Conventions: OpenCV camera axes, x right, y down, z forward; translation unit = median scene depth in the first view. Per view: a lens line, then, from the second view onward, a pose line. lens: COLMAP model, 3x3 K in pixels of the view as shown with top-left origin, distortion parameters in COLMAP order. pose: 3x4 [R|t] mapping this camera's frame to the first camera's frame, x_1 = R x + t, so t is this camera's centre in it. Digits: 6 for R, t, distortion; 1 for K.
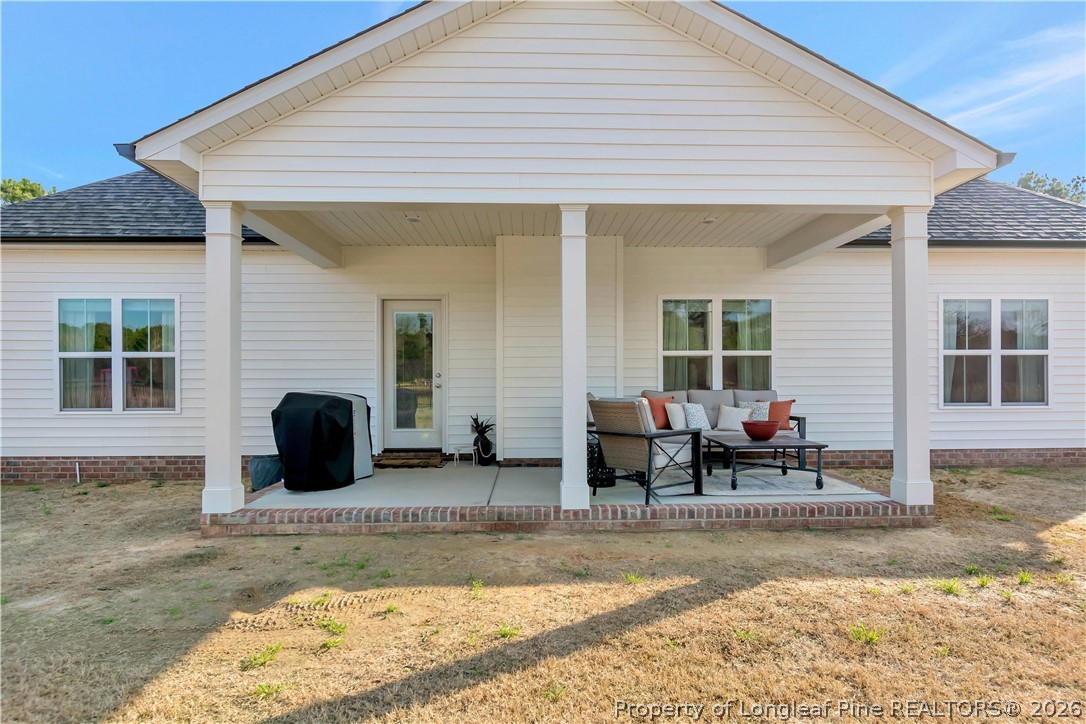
lens RADIAL K [[572.6, 0, 537.0], [0, 572.6, 380.3], [0, 0, 1]] dist [0.001675, 0.000016]
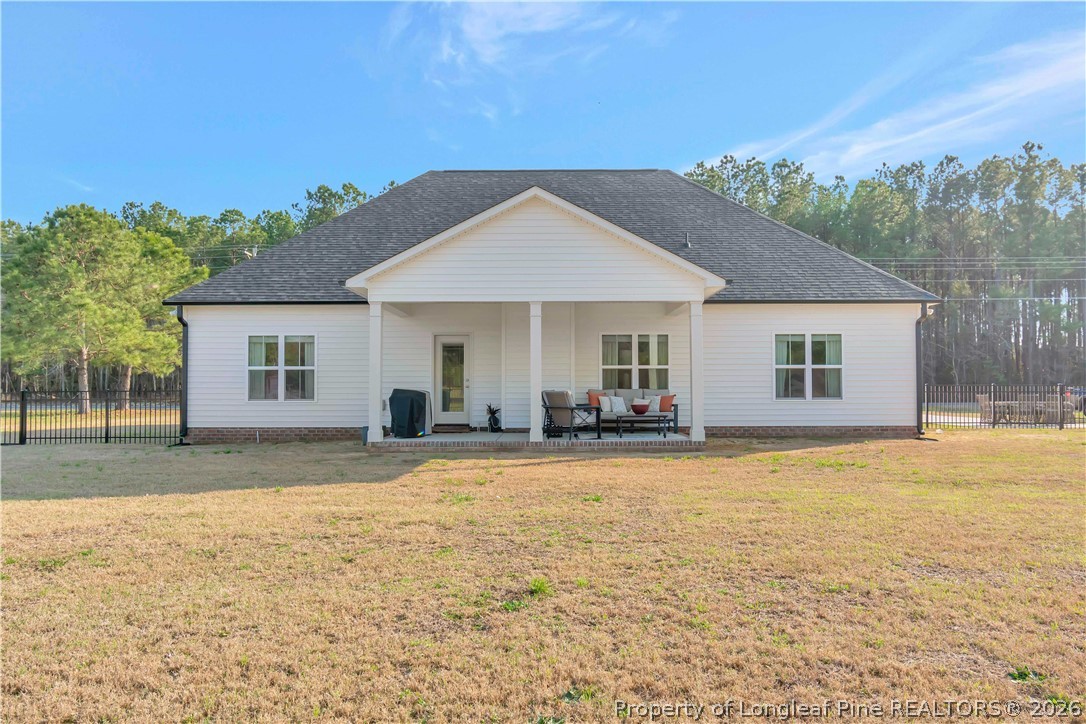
lens RADIAL K [[774.9, 0, 539.3], [0, 774.9, 373.1], [0, 0, 1]] dist [0.013522, 0.002917]
pose [[0.999335, 0.000852, -0.036463, 0.123577], [-0.001602, 0.999788, -0.020522, 0.017008], [0.036438, 0.020567, 0.999124, -1.287528]]
